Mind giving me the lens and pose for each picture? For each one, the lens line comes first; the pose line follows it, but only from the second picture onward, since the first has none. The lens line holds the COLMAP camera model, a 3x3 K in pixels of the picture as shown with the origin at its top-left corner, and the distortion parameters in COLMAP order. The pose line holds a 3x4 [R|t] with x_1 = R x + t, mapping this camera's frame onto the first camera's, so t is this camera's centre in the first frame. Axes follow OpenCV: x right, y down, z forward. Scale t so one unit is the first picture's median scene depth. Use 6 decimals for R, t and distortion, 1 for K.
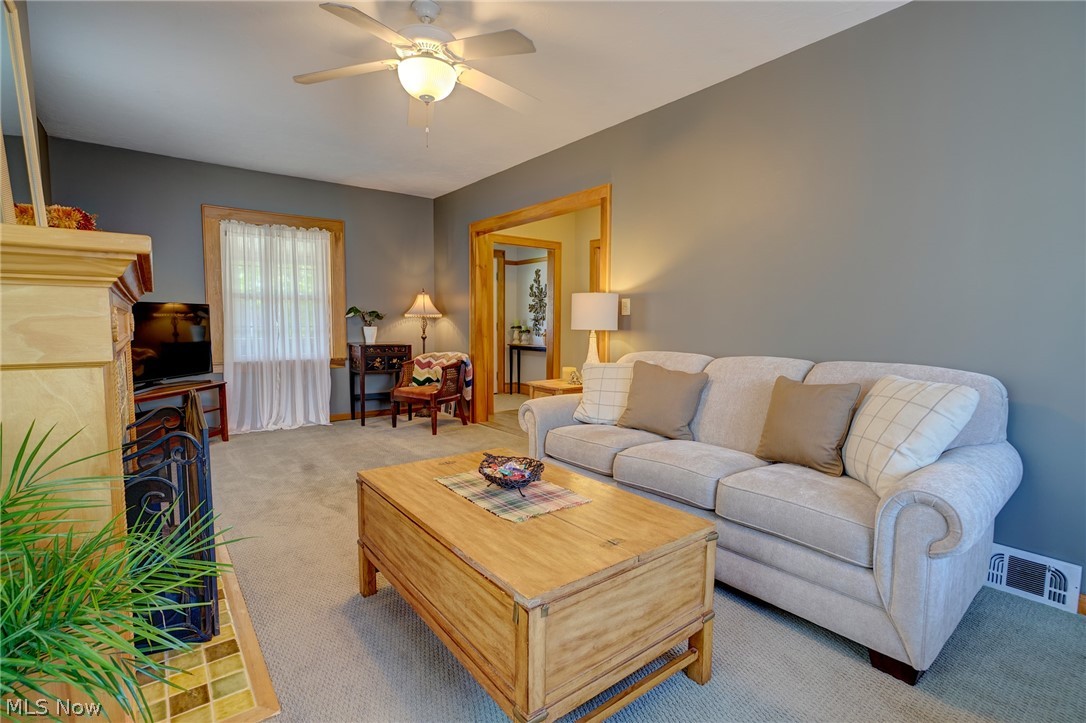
lens RADIAL K [[502.8, 0, 541.3], [0, 502.8, 364.7], [0, 0, 1]] dist [-0.035759, 0.018185]
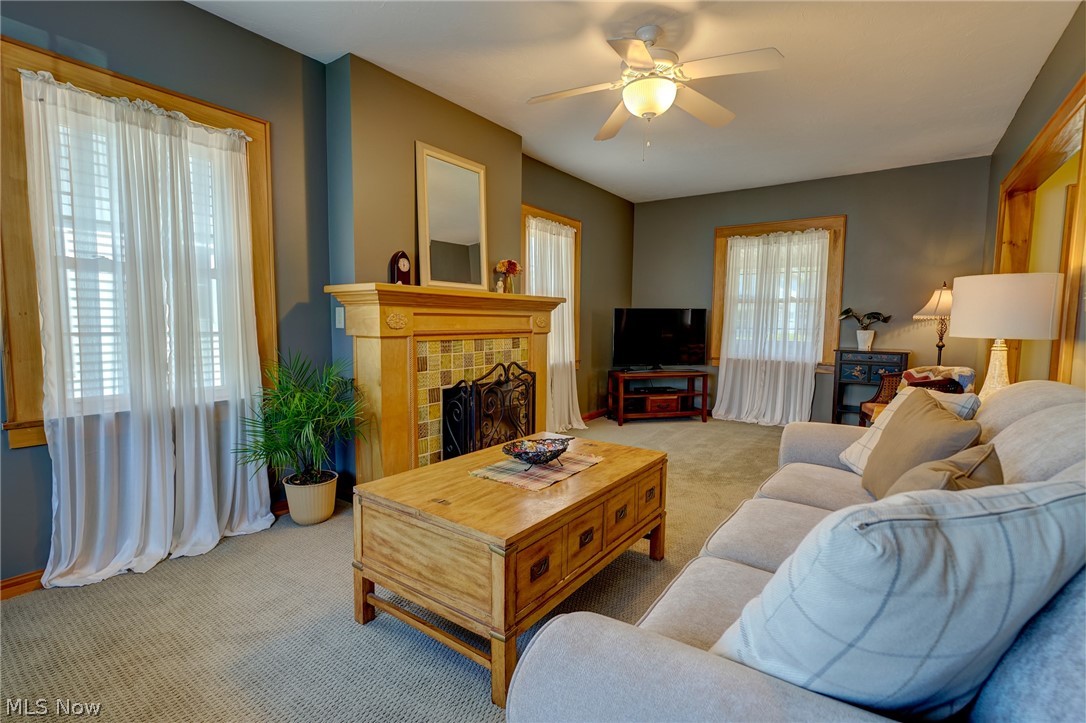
lens RADIAL K [[502.8, 0, 541.3], [0, 502.8, 364.7], [0, 0, 1]] dist [-0.035759, 0.018185]
pose [[0.284935, 0.080382, -0.955170, 0.374395], [-0.088624, 0.994419, 0.057248, -0.017830], [0.954441, 0.068339, 0.290469, 0.239204]]
